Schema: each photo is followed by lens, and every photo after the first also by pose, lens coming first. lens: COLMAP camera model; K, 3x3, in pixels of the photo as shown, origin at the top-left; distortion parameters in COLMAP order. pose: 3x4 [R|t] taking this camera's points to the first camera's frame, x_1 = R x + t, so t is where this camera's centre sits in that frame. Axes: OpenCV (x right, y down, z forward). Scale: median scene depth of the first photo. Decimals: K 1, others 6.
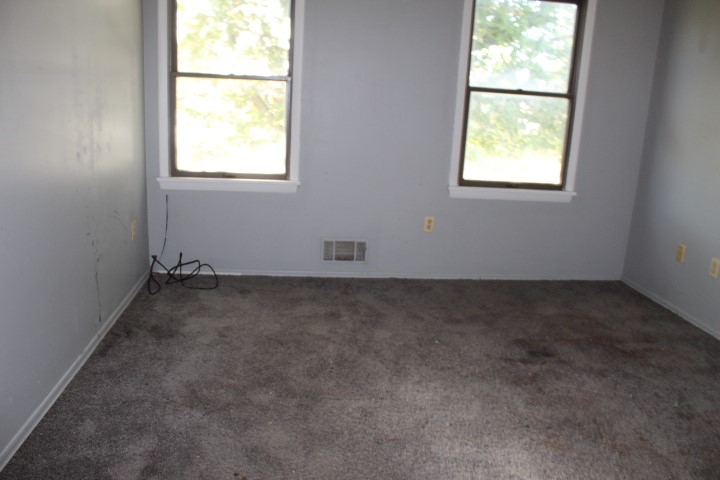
lens RADIAL K [[587.9, 0, 357.7], [0, 587.9, 247.4], [0, 0, 1]] dist [-0.166553, 0.150260]
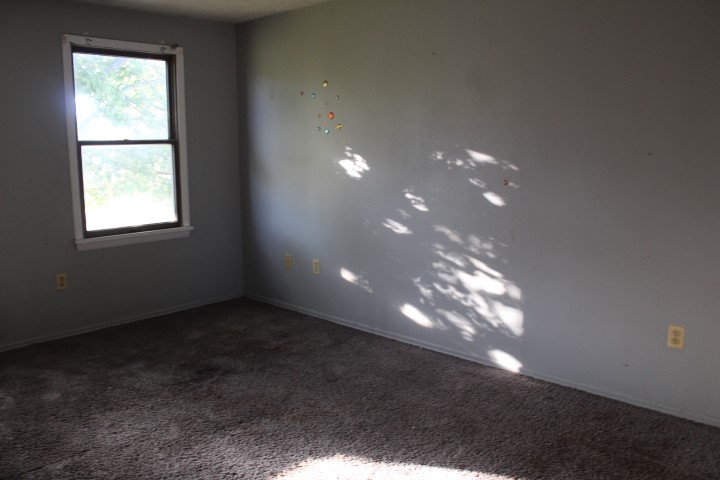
lens RADIAL K [[587.9, 0, 357.7], [0, 587.9, 247.4], [0, 0, 1]] dist [-0.166553, 0.150260]
pose [[0.757499, -0.167207, 0.631060, -0.118494], [0.209768, 0.977724, 0.007263, 0.003523], [-0.618217, 0.126874, 0.775700, -0.079599]]
